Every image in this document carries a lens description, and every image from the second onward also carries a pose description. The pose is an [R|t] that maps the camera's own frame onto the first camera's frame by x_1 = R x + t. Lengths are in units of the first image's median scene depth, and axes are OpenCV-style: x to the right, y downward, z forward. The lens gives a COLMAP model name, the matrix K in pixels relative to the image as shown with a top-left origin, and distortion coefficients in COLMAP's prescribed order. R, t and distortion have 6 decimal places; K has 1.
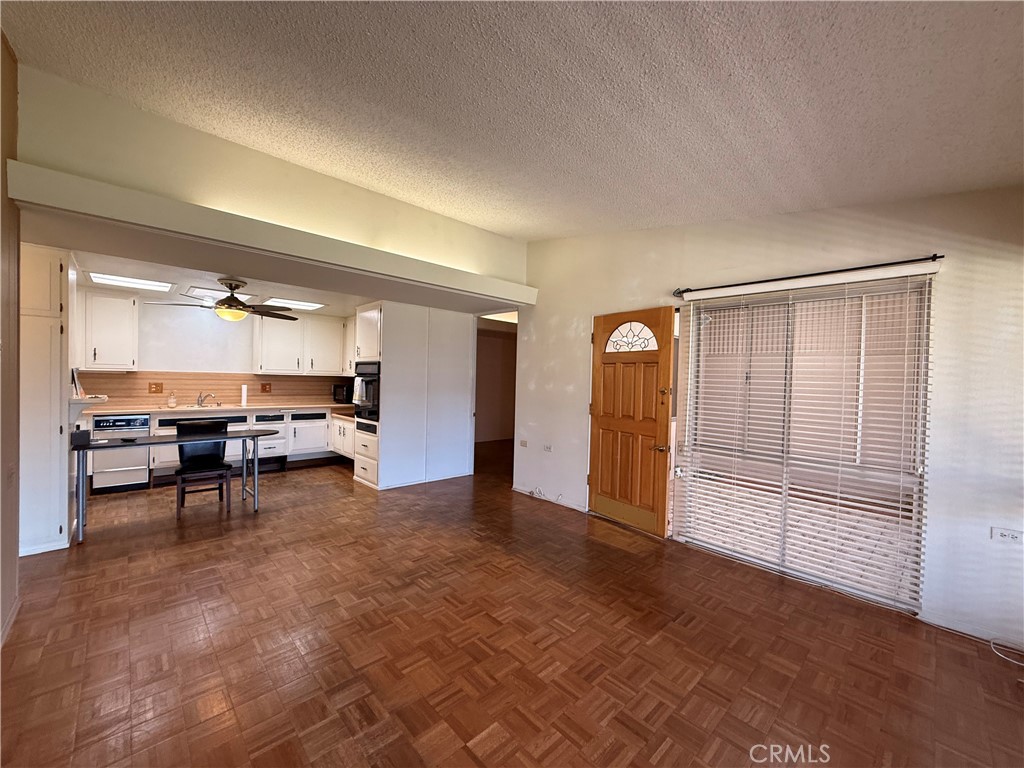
lens RADIAL K [[407.4, 0, 512.2], [0, 407.4, 382.1], [0, 0, 1]] dist [-0.001209, 0.000881]
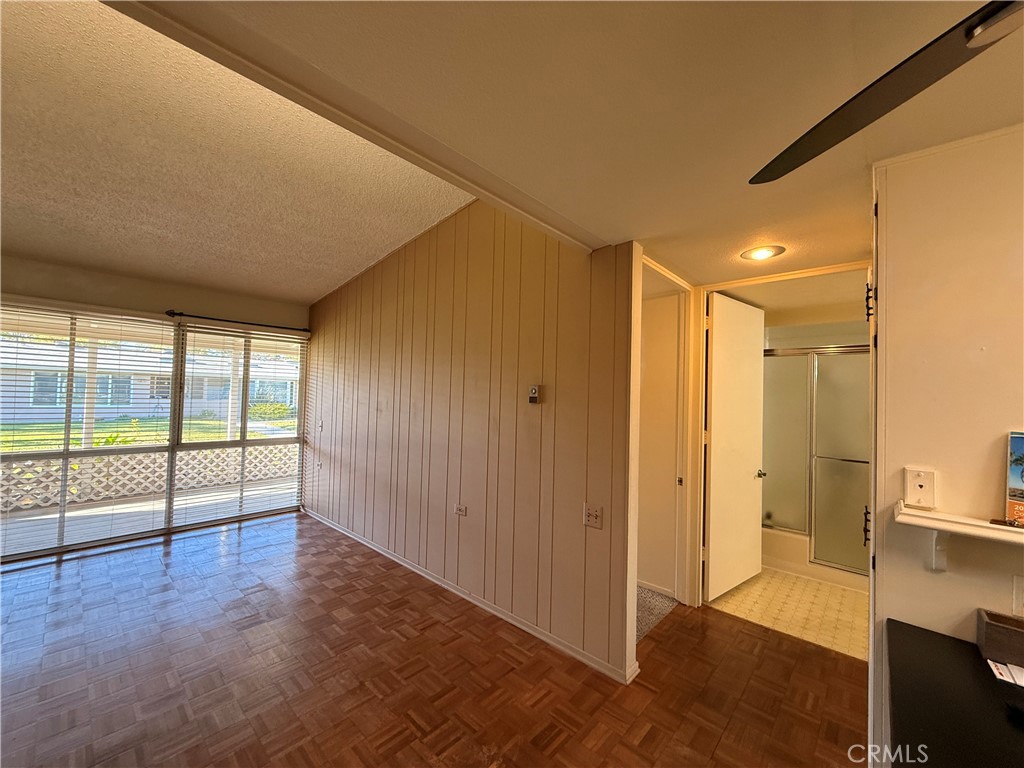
lens RADIAL K [[407.4, 0, 513.0], [0, 407.4, 383.4], [0, 0, 1]] dist [-0.001209, 0.000881]
pose [[-0.995689, -0.055243, -0.074504, -0.494132], [-0.053982, 0.998364, -0.018837, -0.037550], [0.075423, -0.014734, -0.997043, 1.058033]]
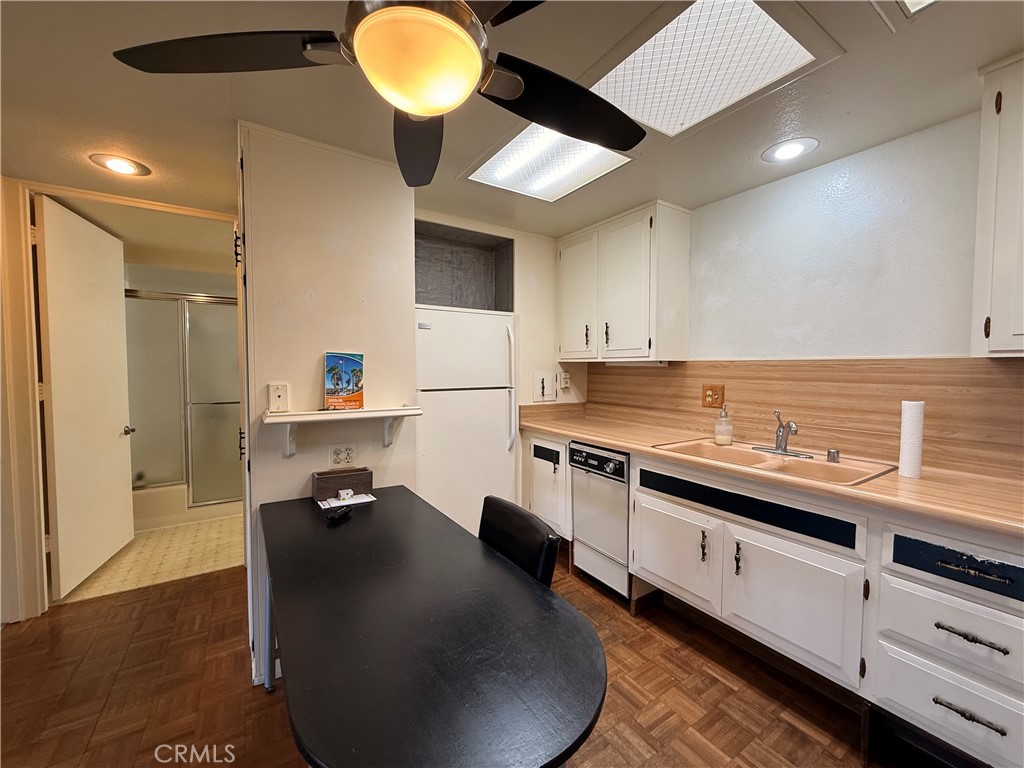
lens RADIAL K [[407.4, 0, 512.1], [0, 407.4, 384.0], [0, 0, 1]] dist [-0.001209, 0.000881]
pose [[-0.175380, 0.016308, -0.984366, -0.472447], [-0.016891, 0.999666, 0.019571, -0.006363], [0.984356, 0.020059, -0.175046, 1.070190]]
